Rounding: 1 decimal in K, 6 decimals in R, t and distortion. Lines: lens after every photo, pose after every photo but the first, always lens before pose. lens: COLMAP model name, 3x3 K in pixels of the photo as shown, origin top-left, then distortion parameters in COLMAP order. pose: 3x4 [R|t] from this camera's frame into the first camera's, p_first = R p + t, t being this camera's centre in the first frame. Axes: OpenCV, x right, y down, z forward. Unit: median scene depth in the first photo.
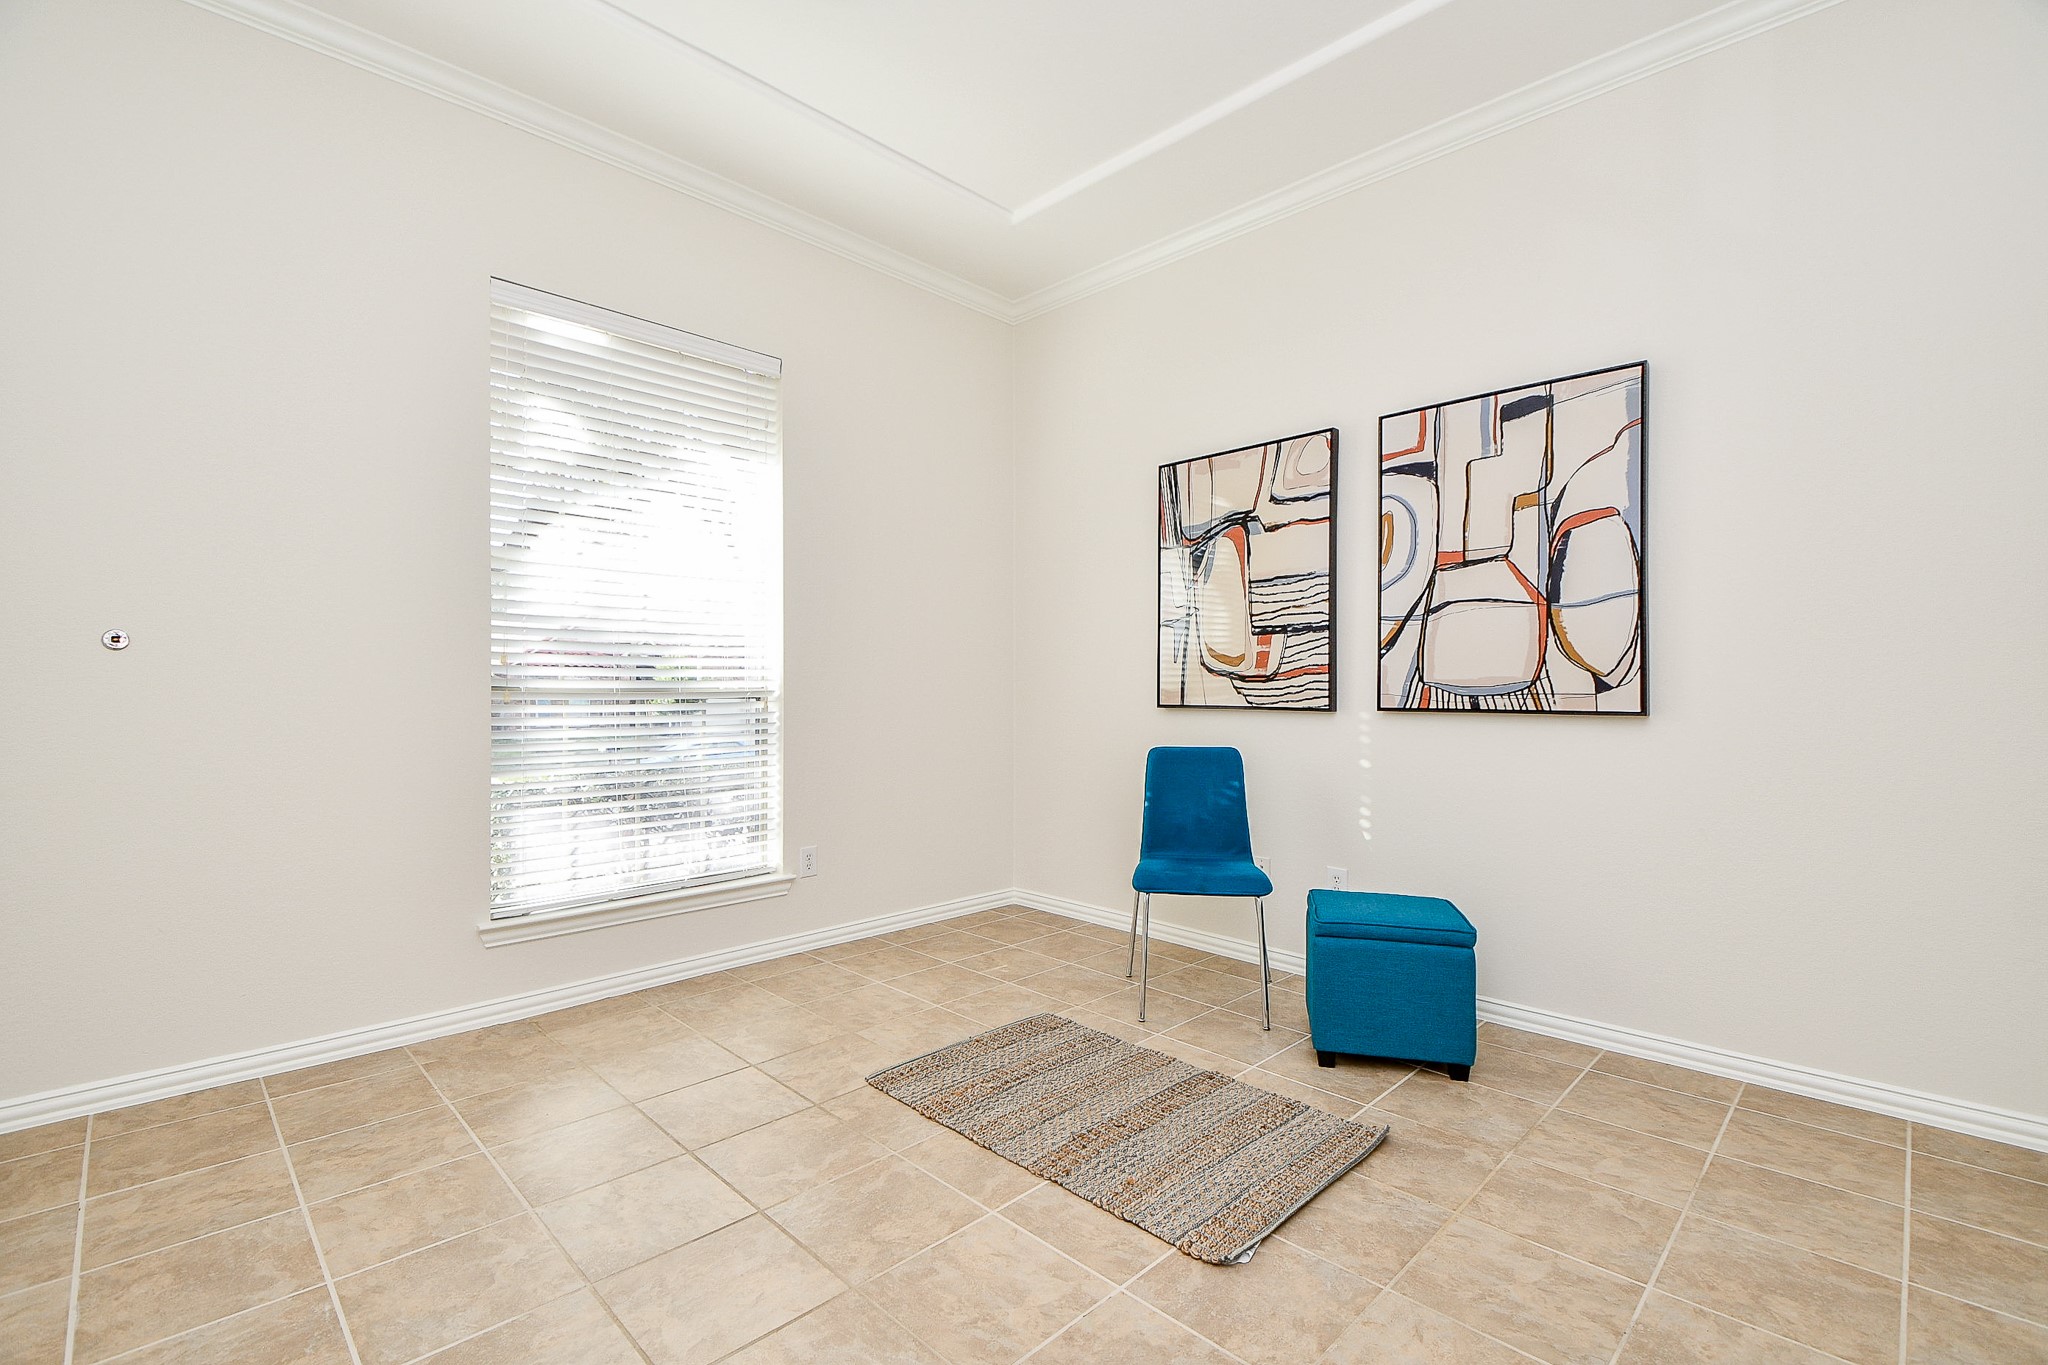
lens RADIAL K [[914.7, 0, 1025.8], [0, 914.7, 681.2], [0, 0, 1]] dist [0.012399, -0.016258]
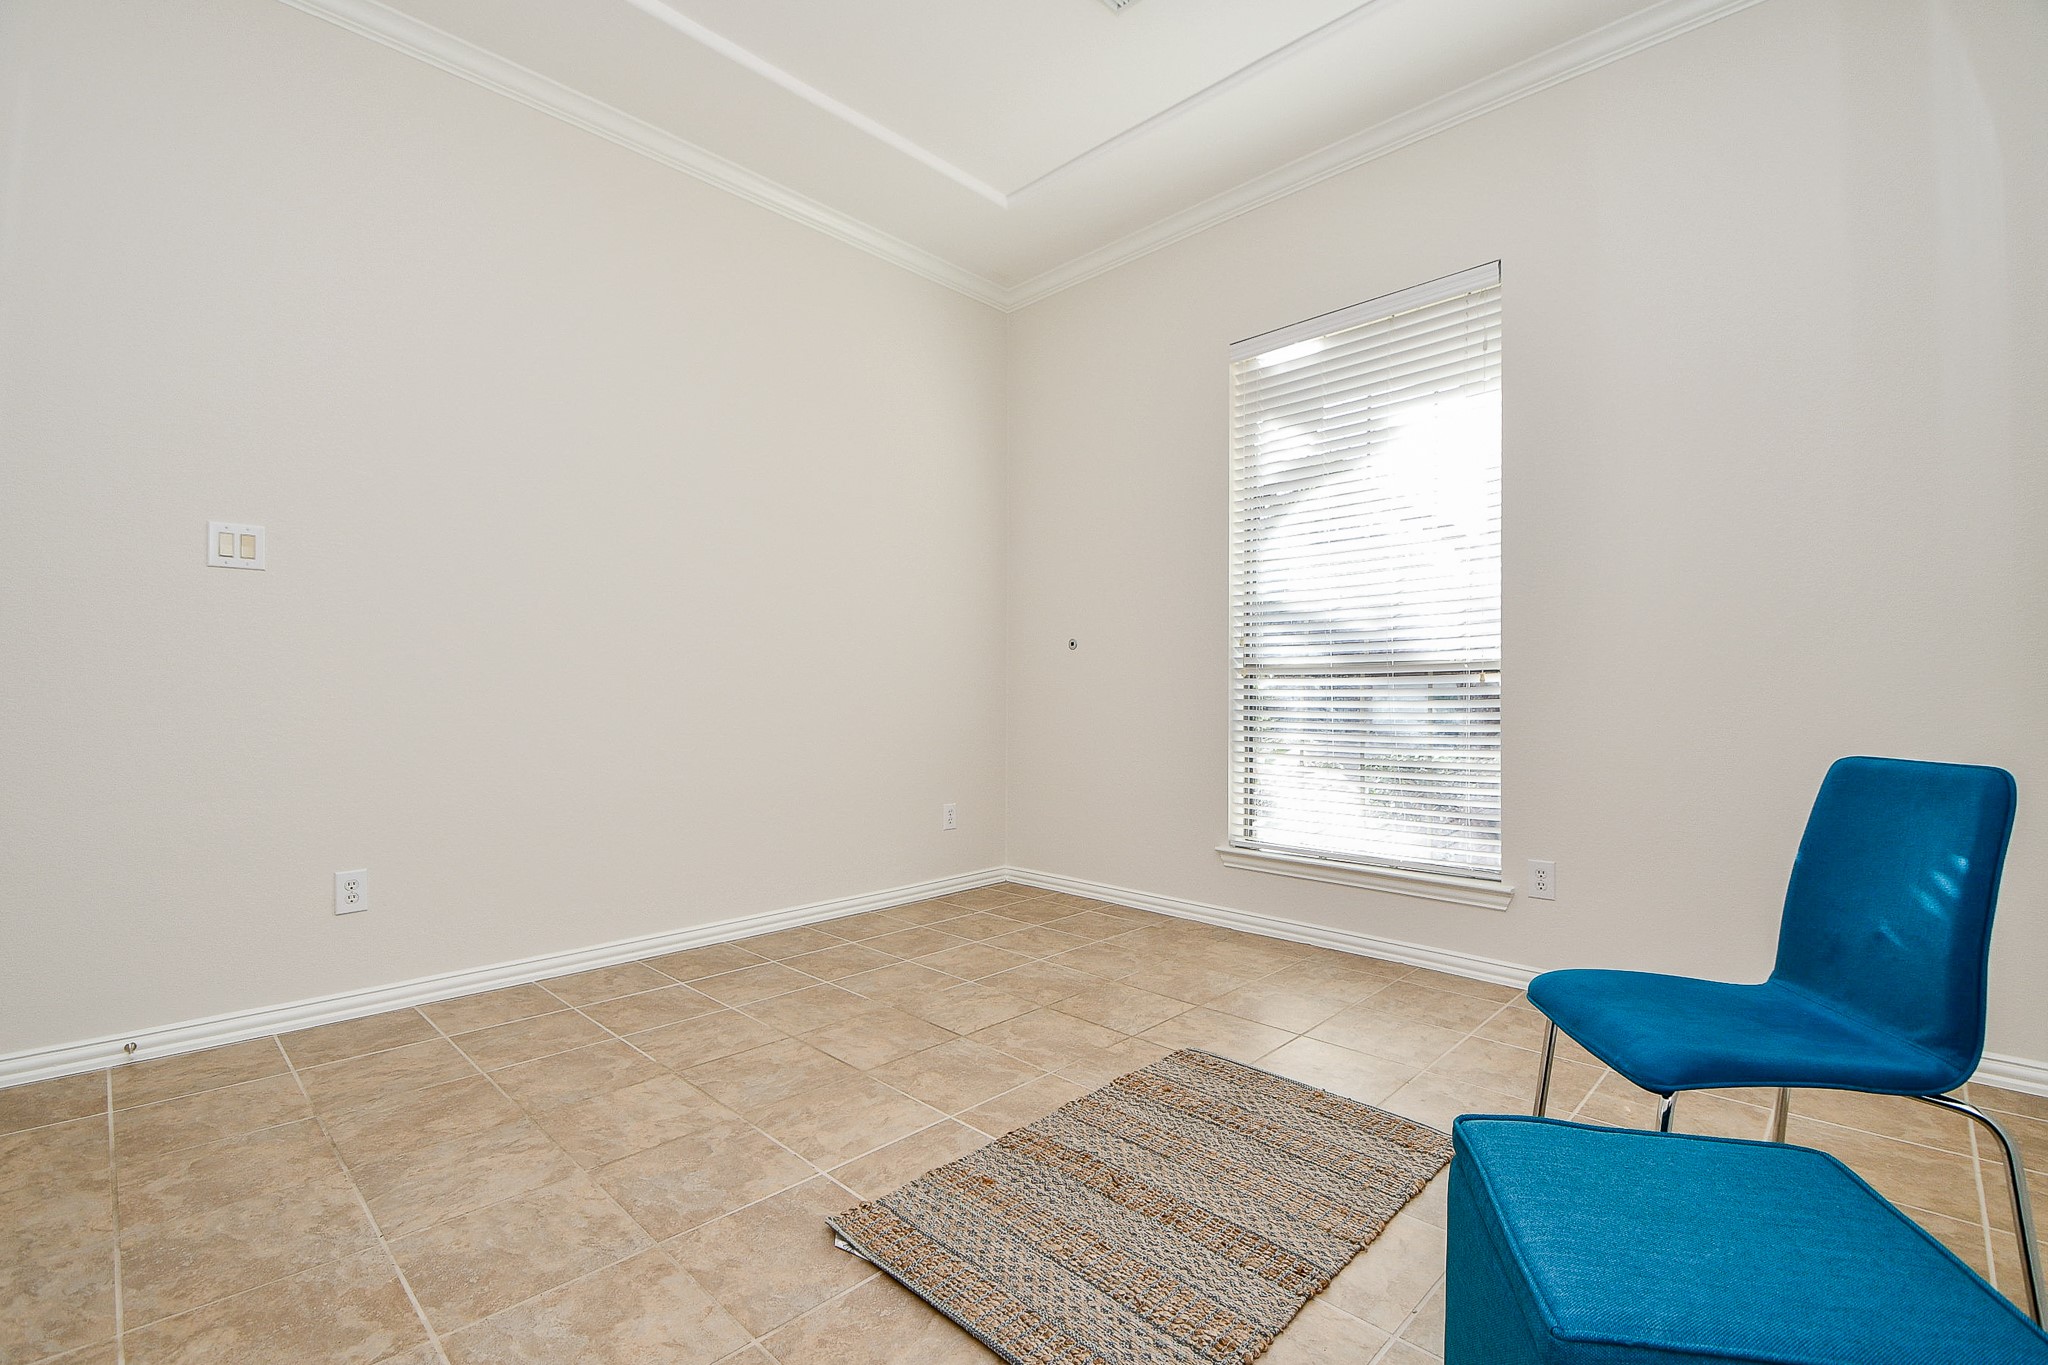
lens RADIAL K [[914.7, 0, 1023.6], [0, 914.7, 687.8], [0, 0, 1]] dist [0.012399, -0.016258]
pose [[0.007984, -0.002895, -0.999964, 0.752089], [0.002033, 0.999994, -0.002878, 0.046117], [0.999966, -0.002010, 0.007989, 0.759548]]
